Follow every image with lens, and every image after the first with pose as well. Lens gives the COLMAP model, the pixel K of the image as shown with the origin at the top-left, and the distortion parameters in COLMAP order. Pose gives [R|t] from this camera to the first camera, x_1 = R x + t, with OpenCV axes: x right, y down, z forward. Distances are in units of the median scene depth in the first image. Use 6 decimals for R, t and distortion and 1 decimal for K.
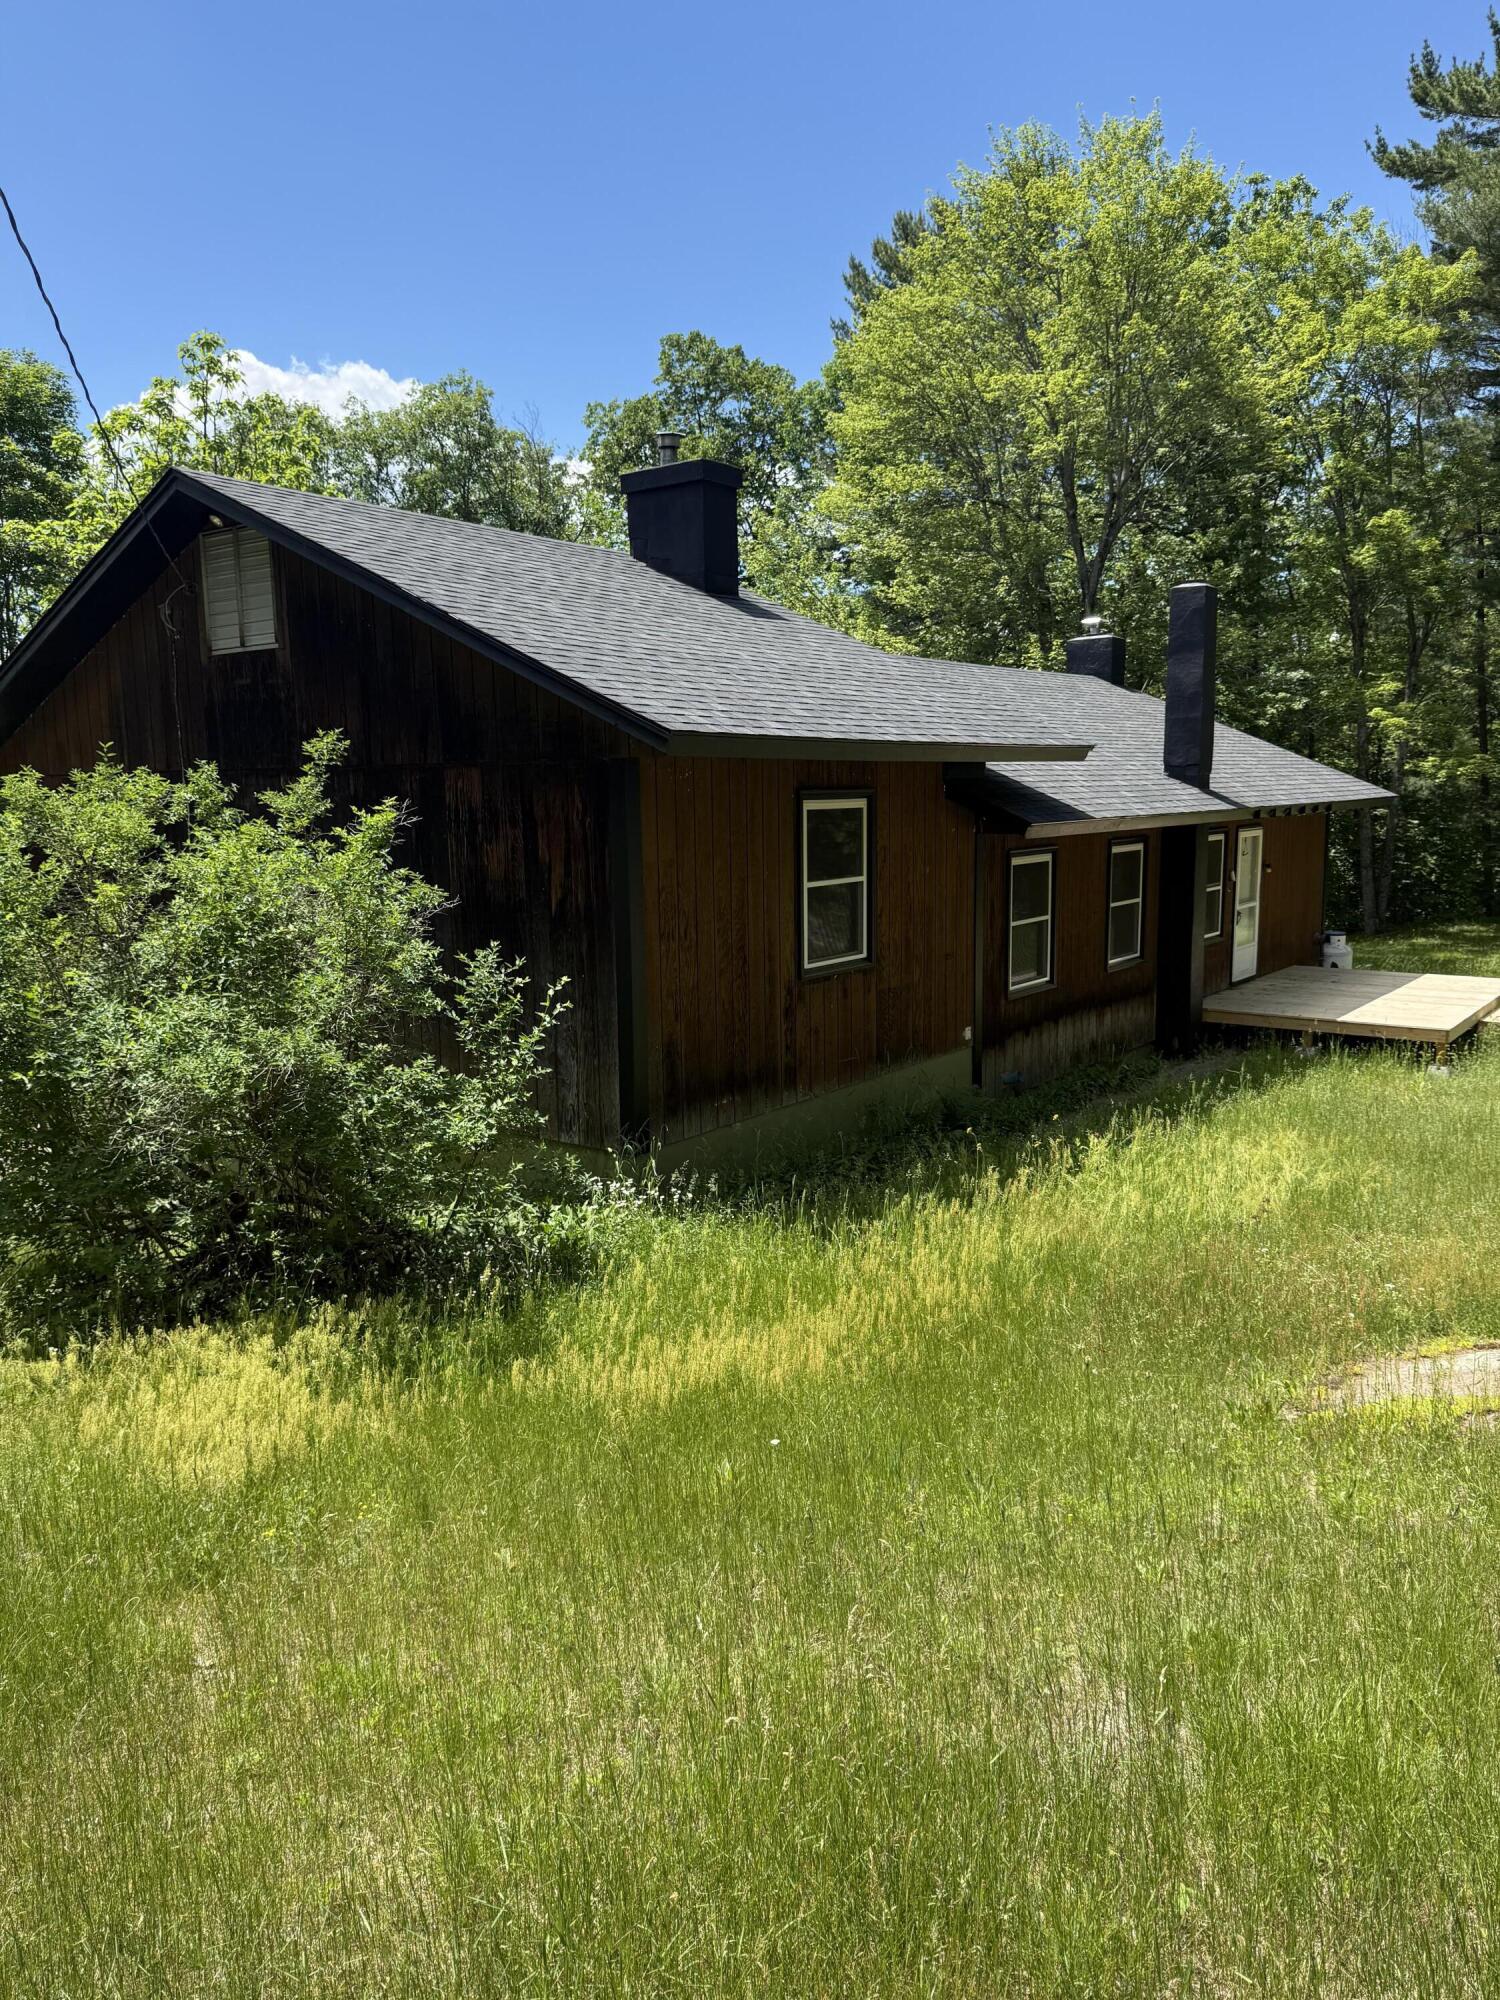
lens RADIAL K [[1383.7, 0, 750.0], [0, 1383.7, 1000.0], [0, 0, 1]] dist [0.000608, -0.000014]
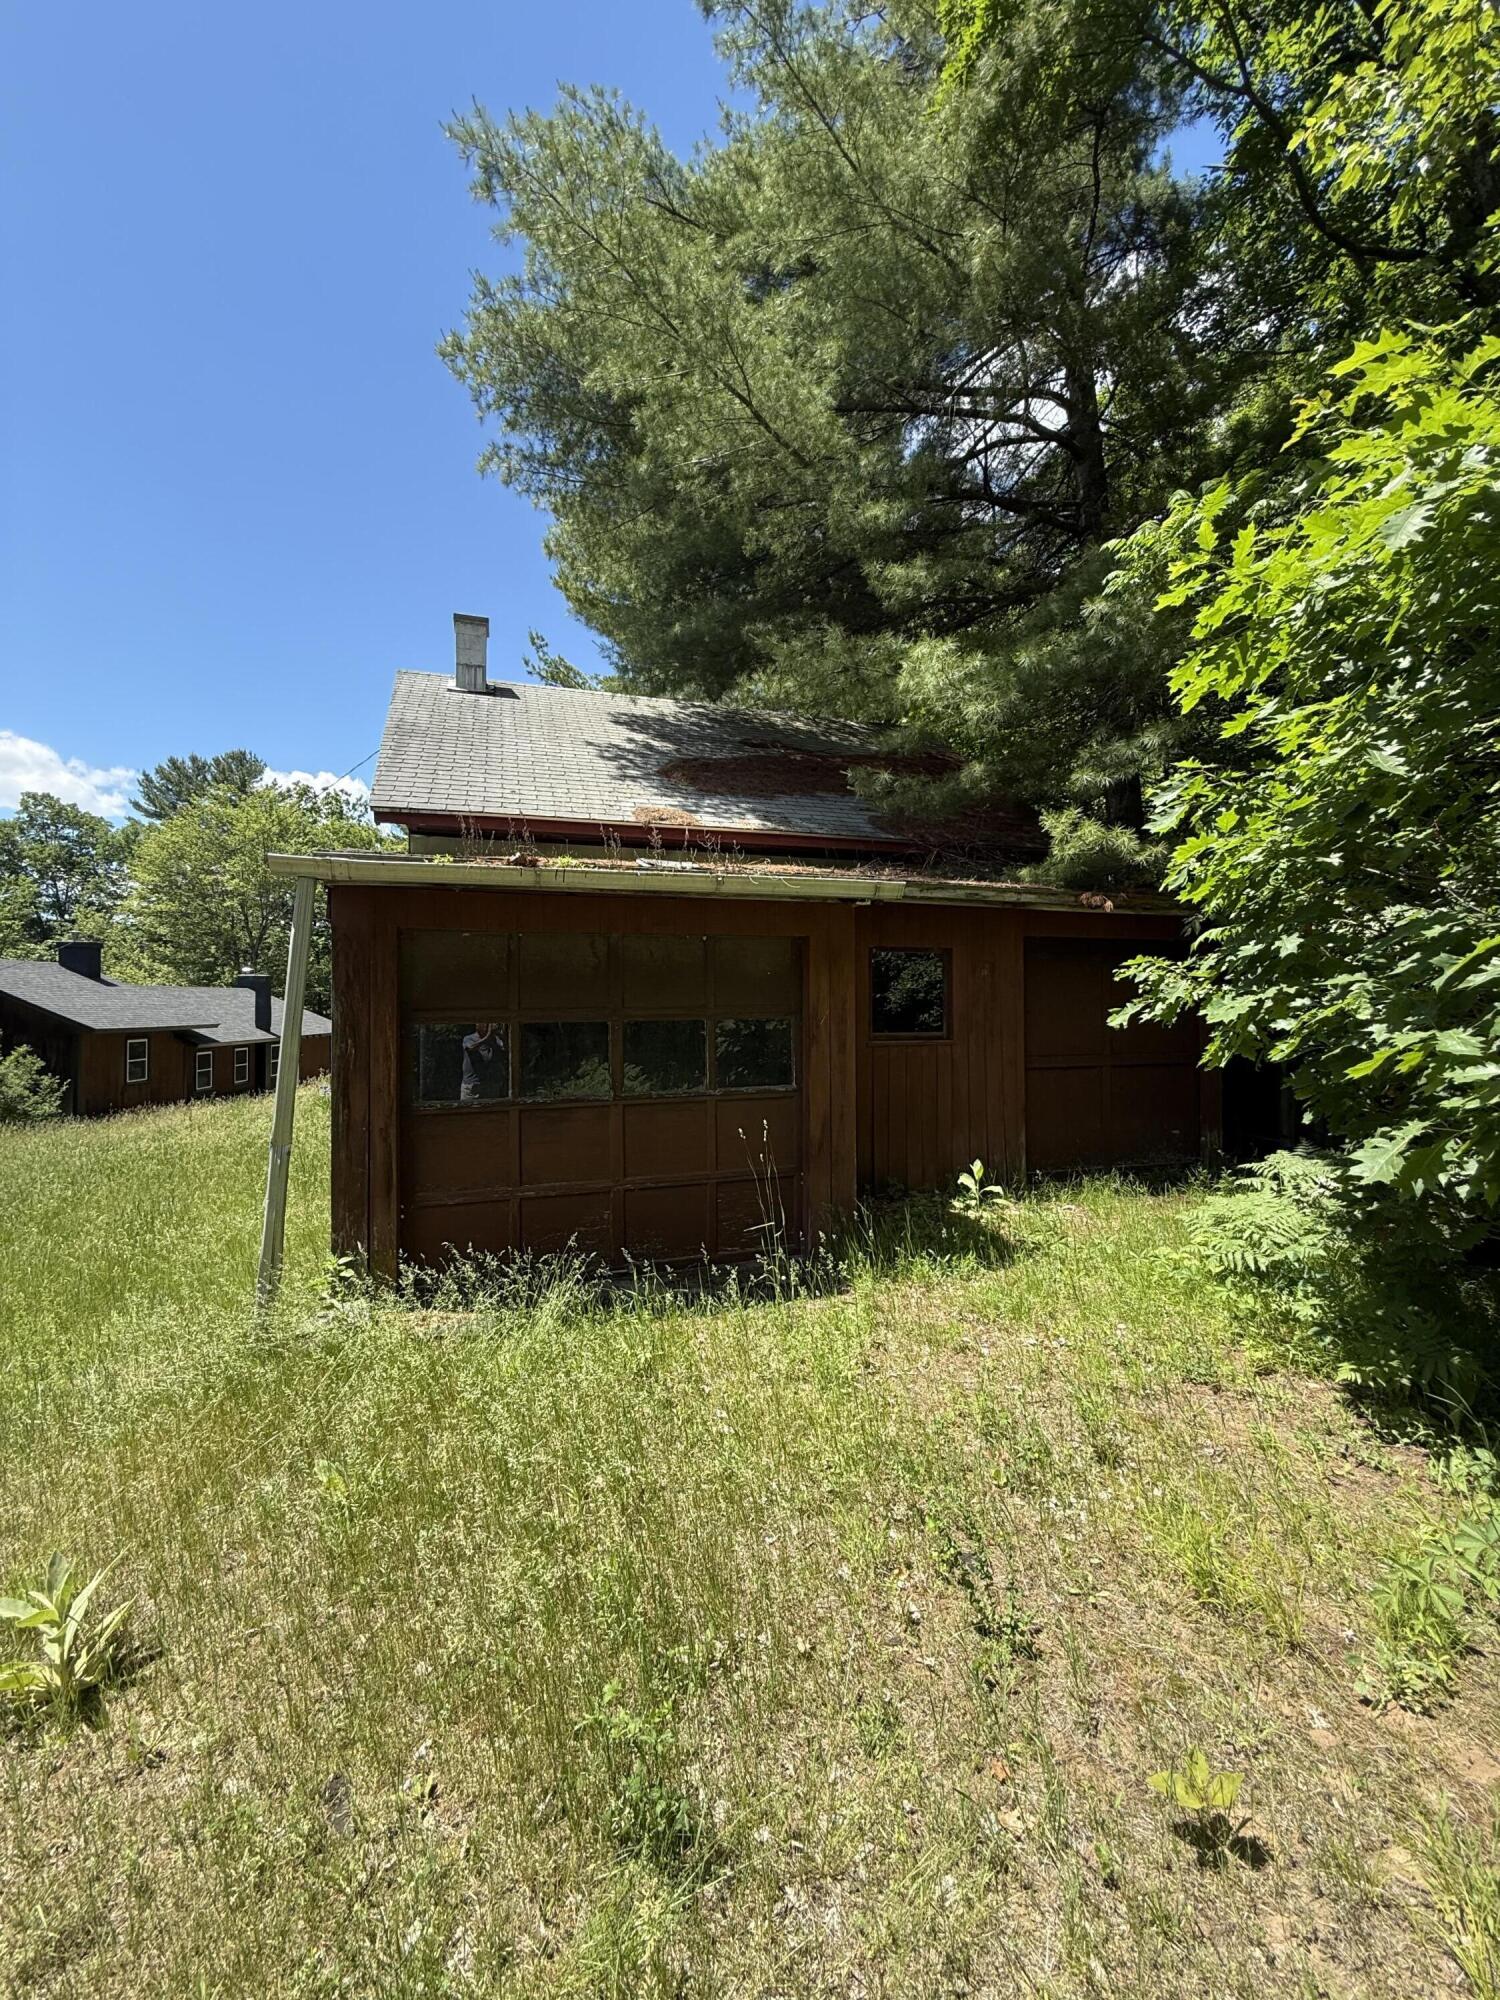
lens RADIAL K [[805.9, 0, 750.0], [0, 805.9, 1000.0], [0, 0, 1]] dist [0.001579, -0.004683]
pose [[0.751236, 0.019434, 0.659748, -0.098237], [0.087686, 0.987768, -0.128942, 0.133009], [-0.654184, 0.154717, 0.740342, -1.285493]]
